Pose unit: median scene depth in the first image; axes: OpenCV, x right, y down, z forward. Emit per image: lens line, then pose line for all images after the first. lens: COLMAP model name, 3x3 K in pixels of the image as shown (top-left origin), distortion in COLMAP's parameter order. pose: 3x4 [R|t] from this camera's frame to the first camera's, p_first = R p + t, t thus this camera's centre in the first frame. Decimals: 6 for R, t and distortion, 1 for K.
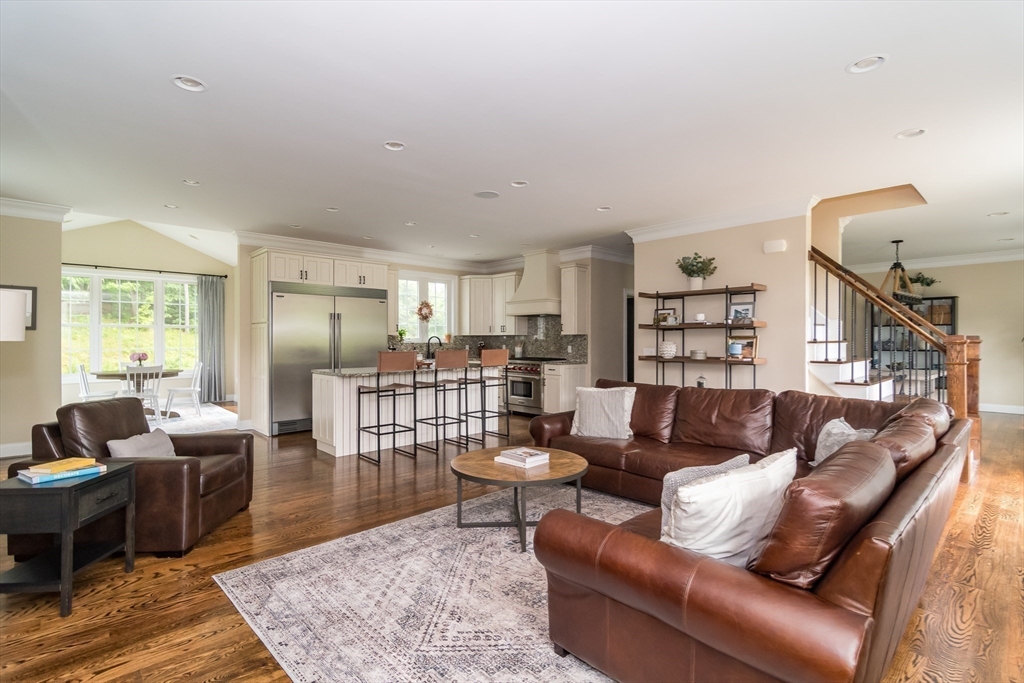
lens RADIAL K [[487.1, 0, 512.0], [0, 487.1, 341.5], [0, 0, 1]] dist [0.001143, 0.000798]
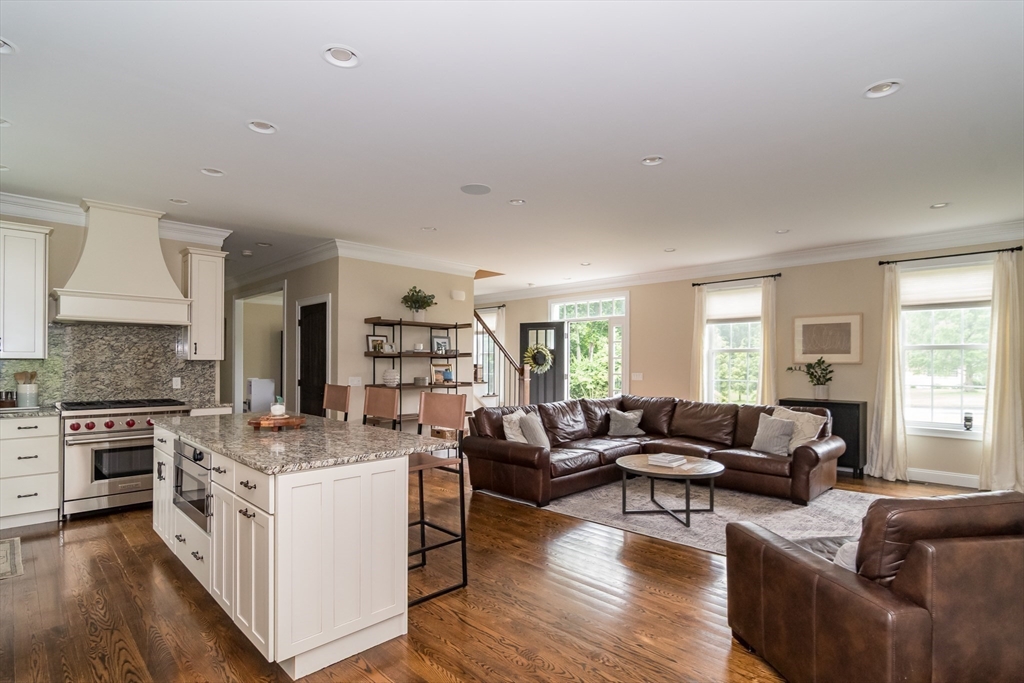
lens RADIAL K [[508.1, 0, 513.4], [0, 508.1, 361.6], [0, 0, 1]] dist [-0.000050, -0.000012]
pose [[-0.033005, 0.000118, 0.999455, -0.729361], [-0.000988, 1.000000, -0.000151, -0.015921], [-0.999455, -0.000993, -0.033005, 0.792759]]
